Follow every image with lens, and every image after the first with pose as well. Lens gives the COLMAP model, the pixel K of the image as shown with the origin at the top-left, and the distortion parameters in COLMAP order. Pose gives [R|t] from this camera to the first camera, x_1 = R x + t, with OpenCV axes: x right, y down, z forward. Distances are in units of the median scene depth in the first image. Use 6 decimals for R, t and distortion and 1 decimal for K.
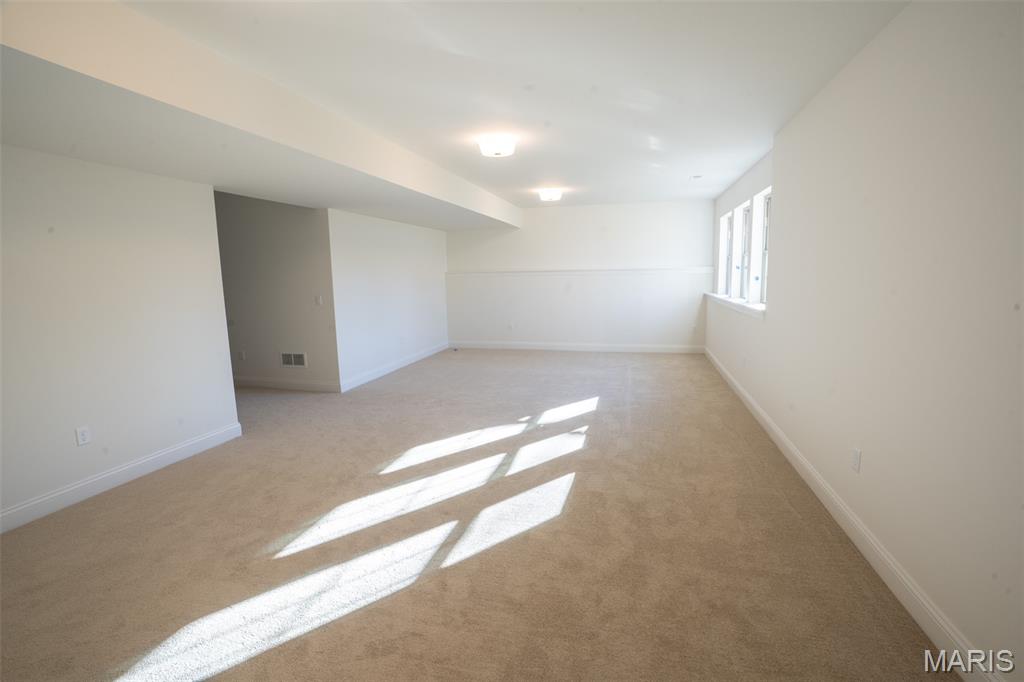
lens RADIAL K [[471.3, 0, 503.1], [0, 471.3, 345.6], [0, 0, 1]] dist [-0.078169, 0.029901]
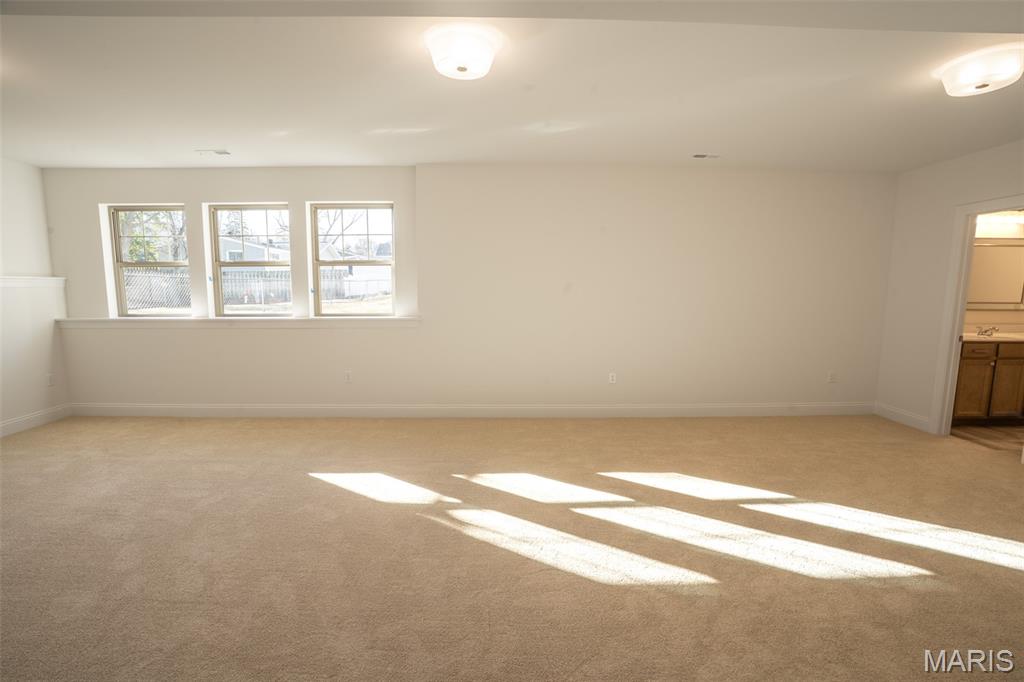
lens RADIAL K [[471.3, 0, 503.1], [0, 471.3, 345.6], [0, 0, 1]] dist [-0.078169, 0.029901]
pose [[-0.267034, -0.133786, 0.954355, -0.783564], [0.150643, 0.972347, 0.178459, -0.234207], [-0.951840, 0.191422, -0.239496, 1.422293]]
